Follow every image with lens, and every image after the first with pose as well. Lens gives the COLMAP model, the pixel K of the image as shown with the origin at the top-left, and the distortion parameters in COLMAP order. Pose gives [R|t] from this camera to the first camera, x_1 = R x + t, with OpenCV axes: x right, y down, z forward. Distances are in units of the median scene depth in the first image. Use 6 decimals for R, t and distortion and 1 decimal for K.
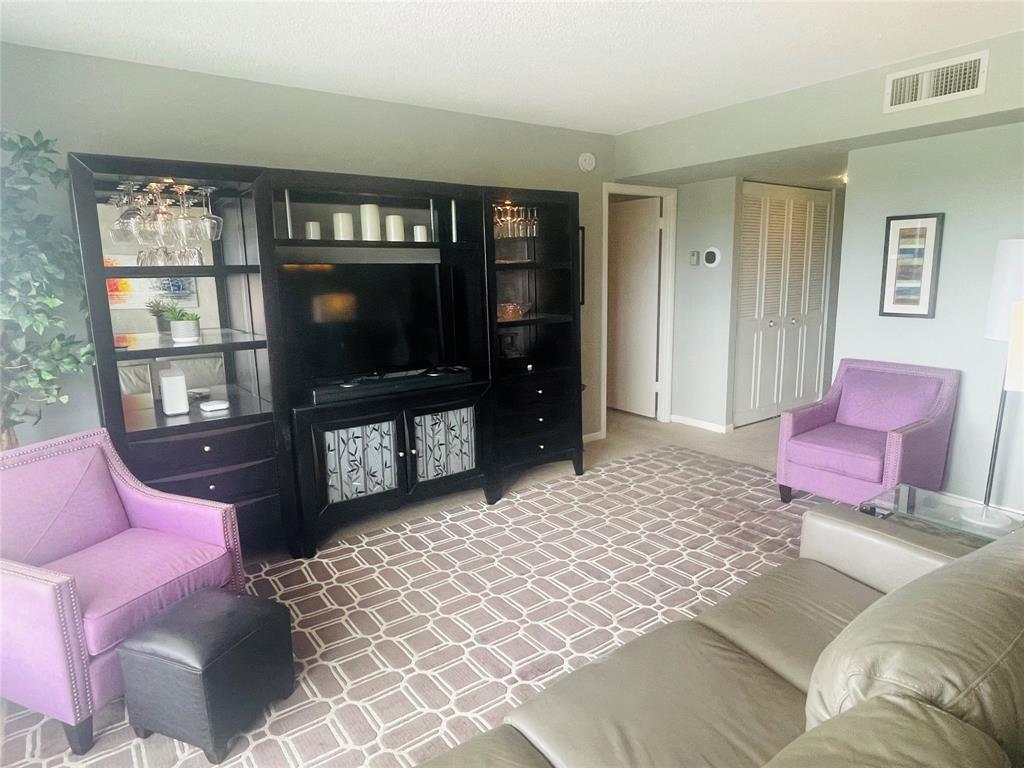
lens RADIAL K [[610.6, 0, 521.3], [0, 610.6, 376.9], [0, 0, 1]] dist [0.004718, -0.005347]
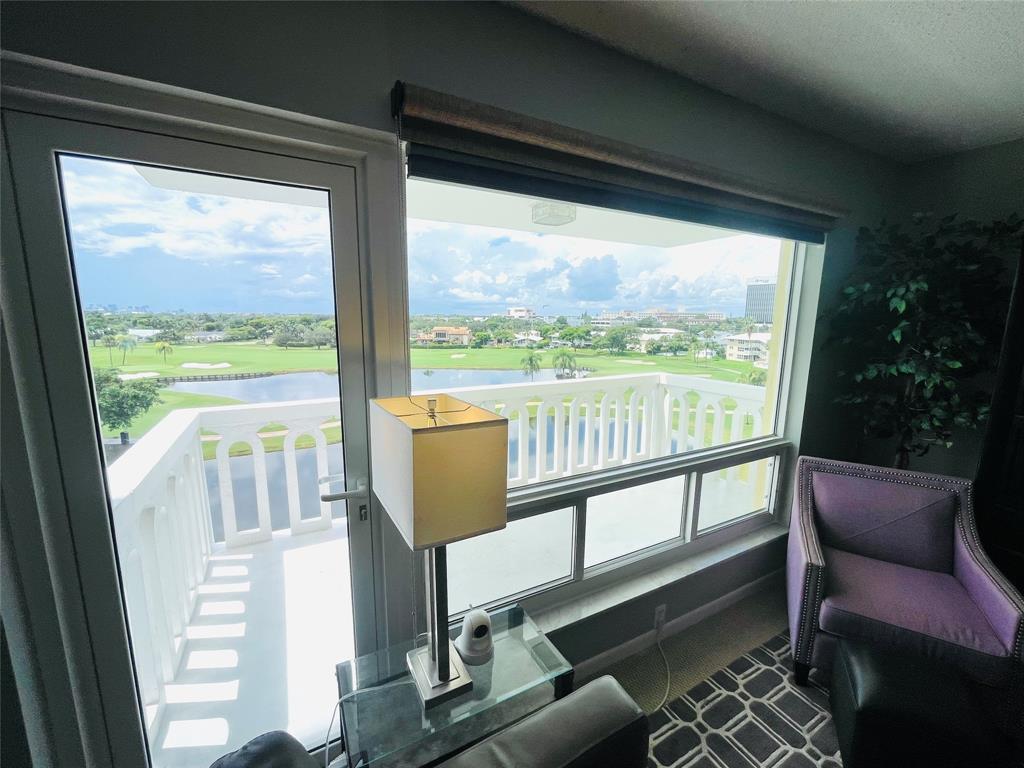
lens RADIAL K [[417.6, 0, 513.2], [0, 417.6, 388.8], [0, 0, 1]] dist [-0.000724, 0.000468]
pose [[-0.137493, 0.184296, -0.973206, 0.095049], [-0.172936, 0.962980, 0.206791, -0.063709], [0.975289, 0.196735, -0.100532, 0.169762]]
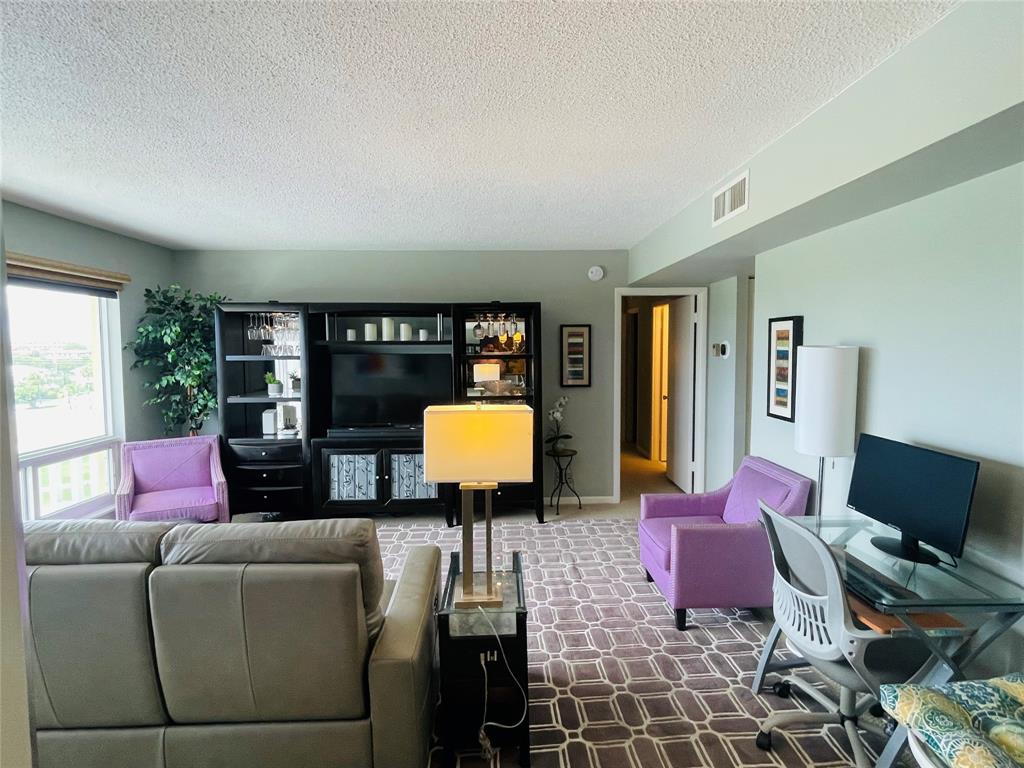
lens RADIAL K [[536.4, 0, 515.6], [0, 536.4, 380.9], [0, 0, 1]] dist [0.008404, -0.002318]
pose [[0.821582, 0.050022, -0.567891, 0.805110], [-0.108461, 0.991664, -0.069564, -0.055352], [0.559678, 0.118746, 0.820159, 0.052877]]
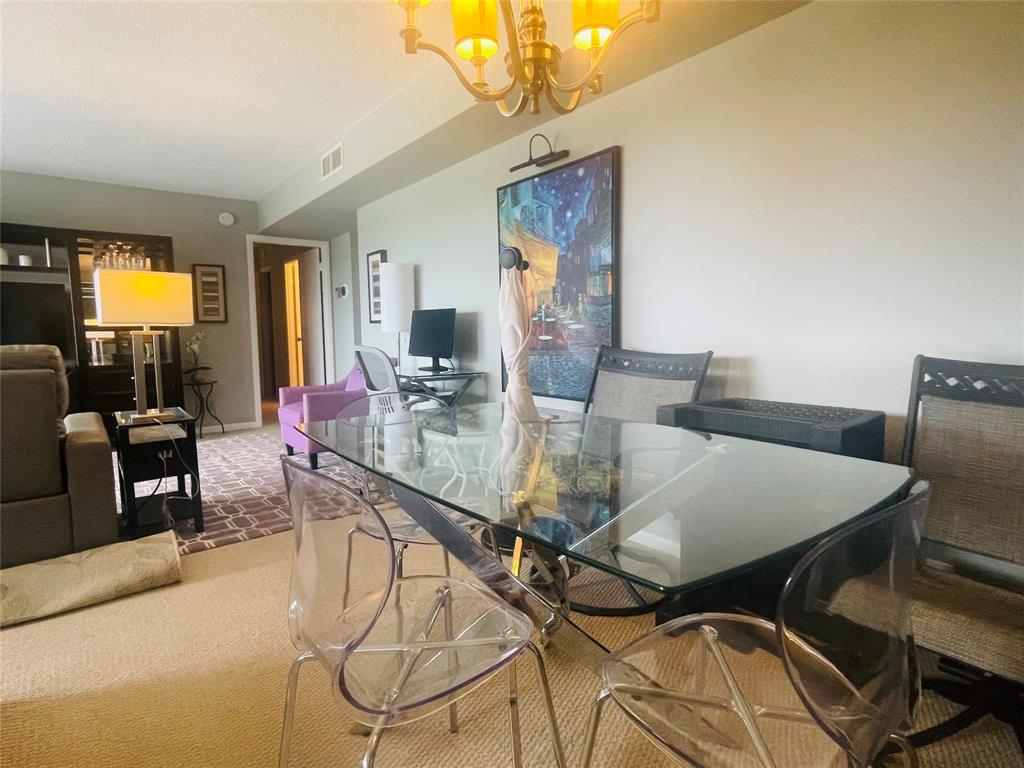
lens RADIAL K [[551.5, 0, 509.3], [0, 551.5, 382.7], [0, 0, 1]] dist [0.002006, 0.003048]
pose [[0.999809, 0.005703, 0.018711, 0.958164], [-0.004057, 0.996212, -0.086860, 0.157368], [-0.019136, 0.086768, 0.996045, -0.279925]]
